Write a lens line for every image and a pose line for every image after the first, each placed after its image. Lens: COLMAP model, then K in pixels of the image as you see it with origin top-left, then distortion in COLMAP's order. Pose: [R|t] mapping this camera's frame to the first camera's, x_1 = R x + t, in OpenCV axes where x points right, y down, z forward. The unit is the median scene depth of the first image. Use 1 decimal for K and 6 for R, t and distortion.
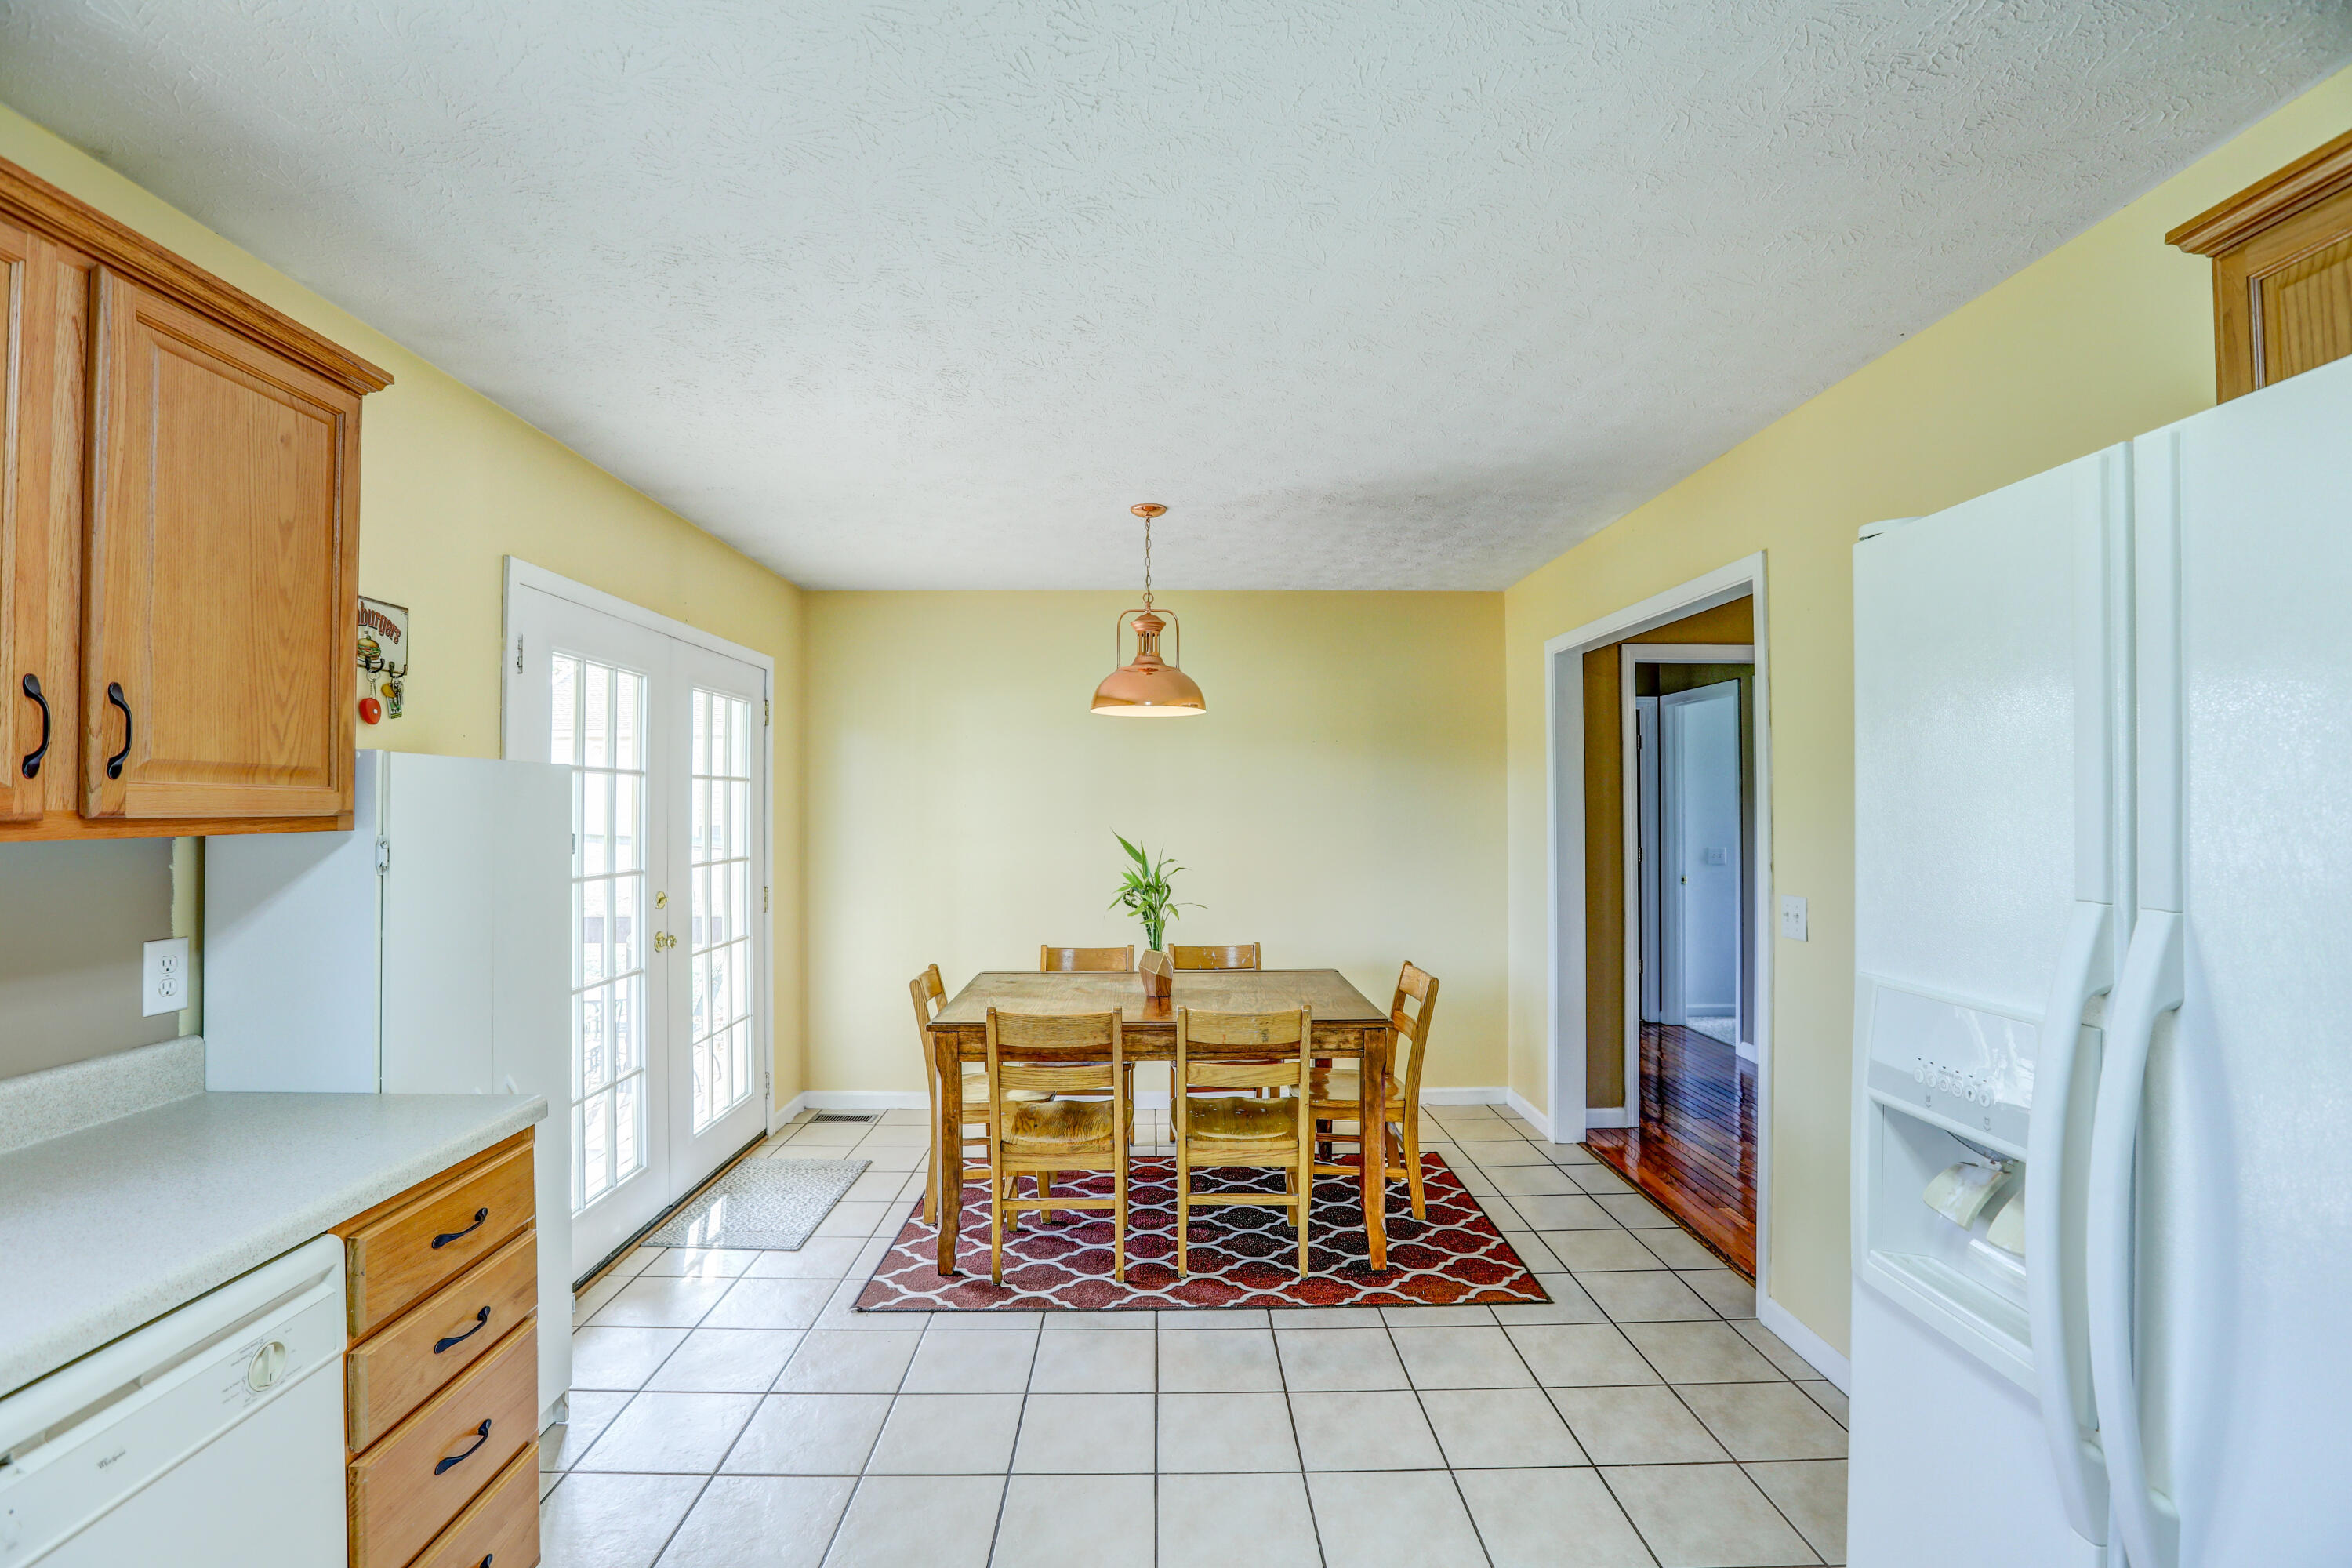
lens RADIAL K [[1062.1, 0, 1167.7], [0, 1062.1, 797.9], [0, 0, 1]] dist [-0.064399, 0.021079]
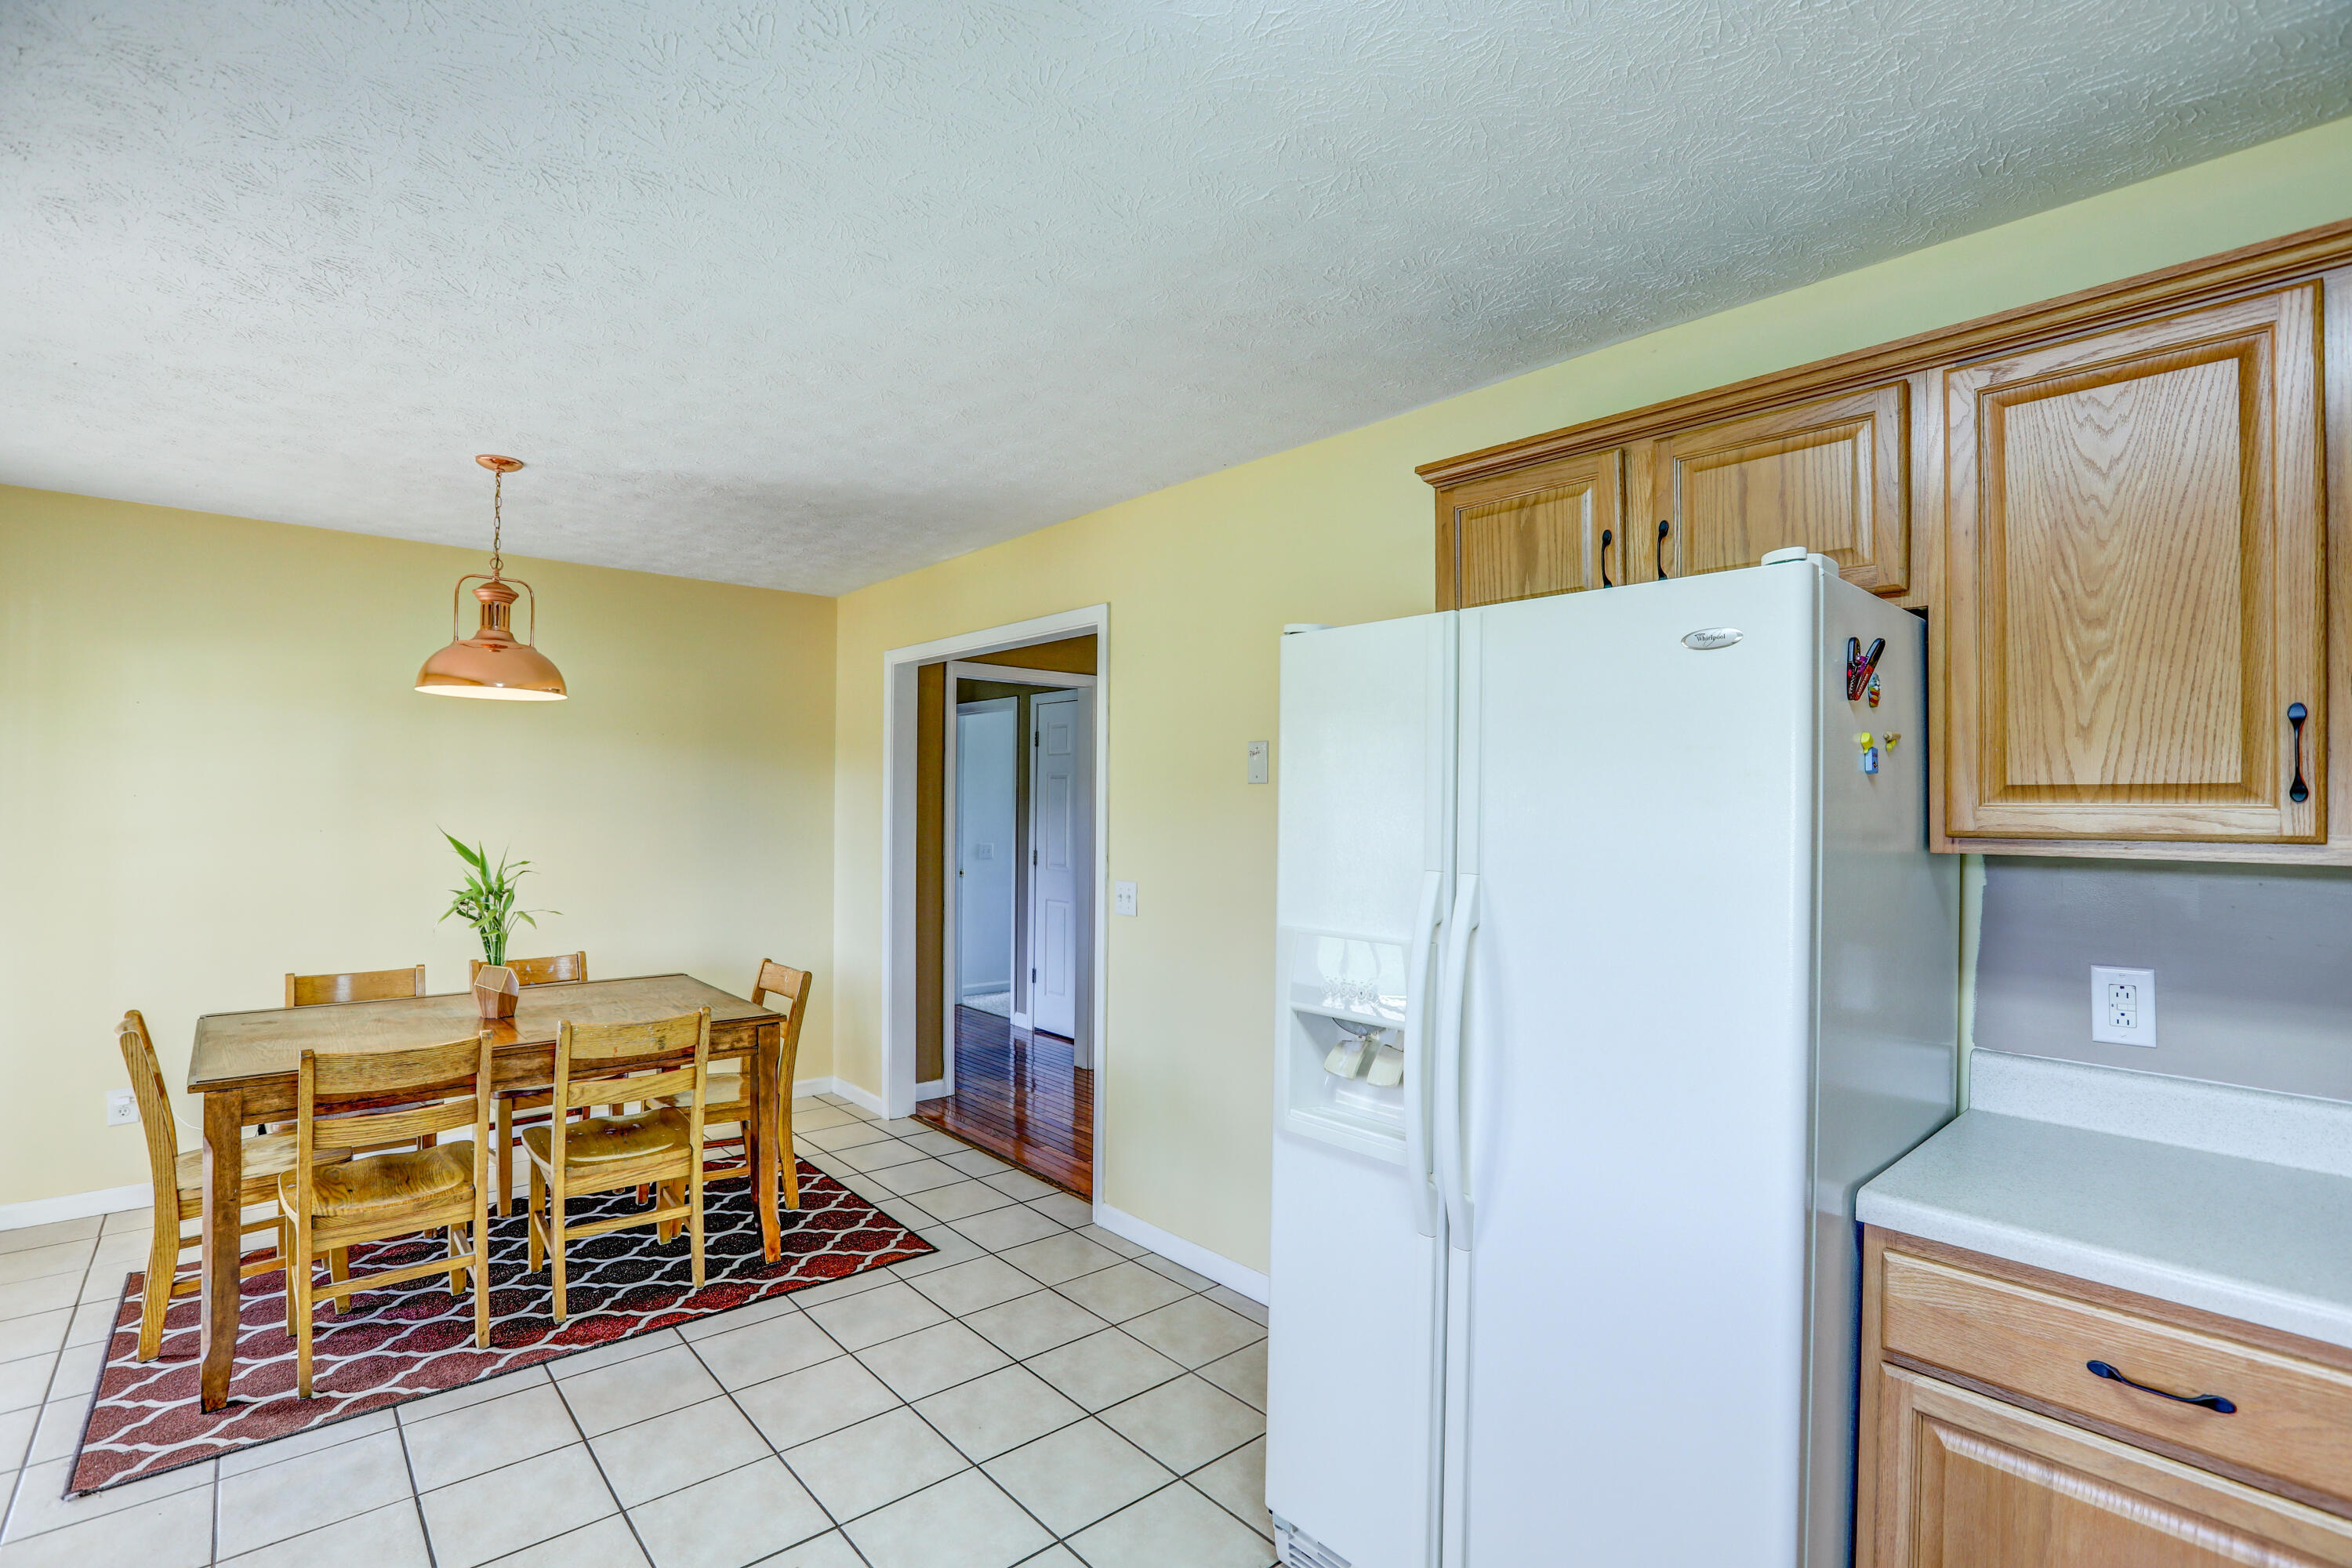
lens RADIAL K [[1086.3, 0, 1159.0], [0, 1086.3, 800.7], [0, 0, 1]] dist [-0.038154, 0.014901]
pose [[0.765529, 0.014999, 0.643227, -0.190182], [-0.018718, 0.999824, -0.001036, -0.002491], [-0.643129, -0.011247, 0.765675, -0.034202]]
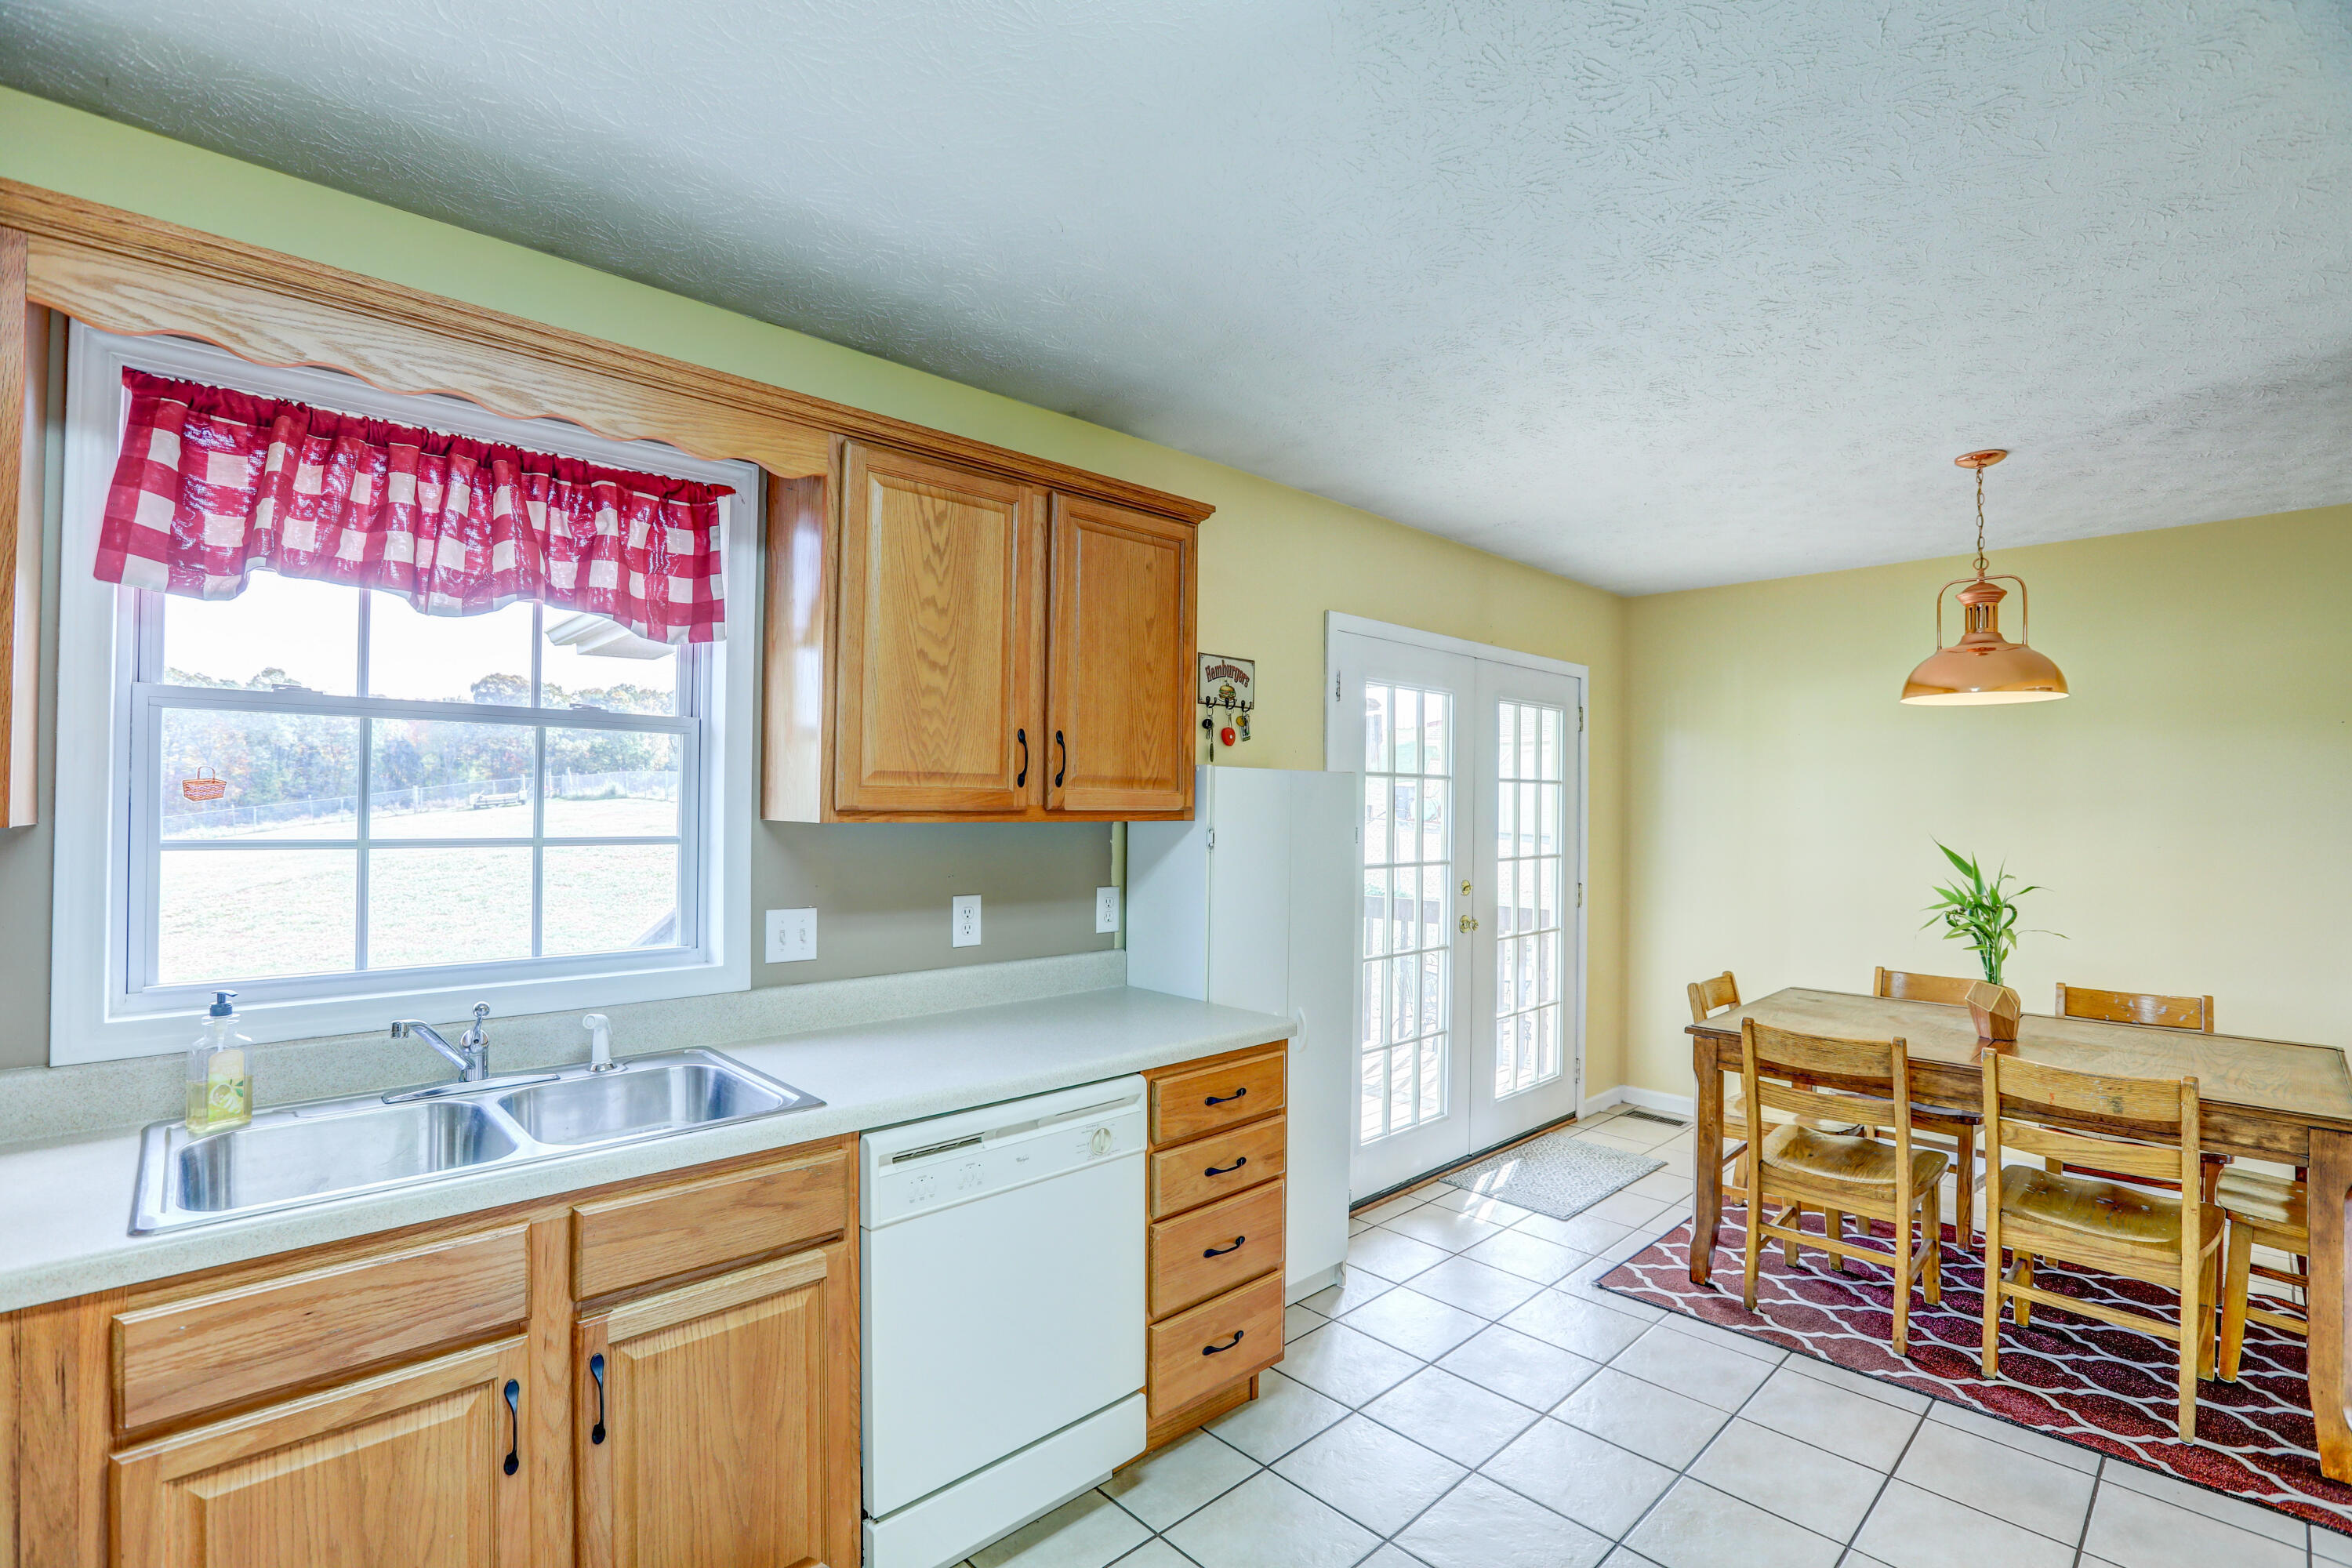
lens RADIAL K [[1063.5, 0, 1171.7], [0, 1063.5, 796.7], [0, 0, 1]] dist [-0.052716, 0.020319]
pose [[0.676026, 0.002060, -0.736875, 0.176645], [-0.003725, 0.999993, -0.000621, -0.000679], [0.736868, 0.003164, 0.676029, -0.031577]]
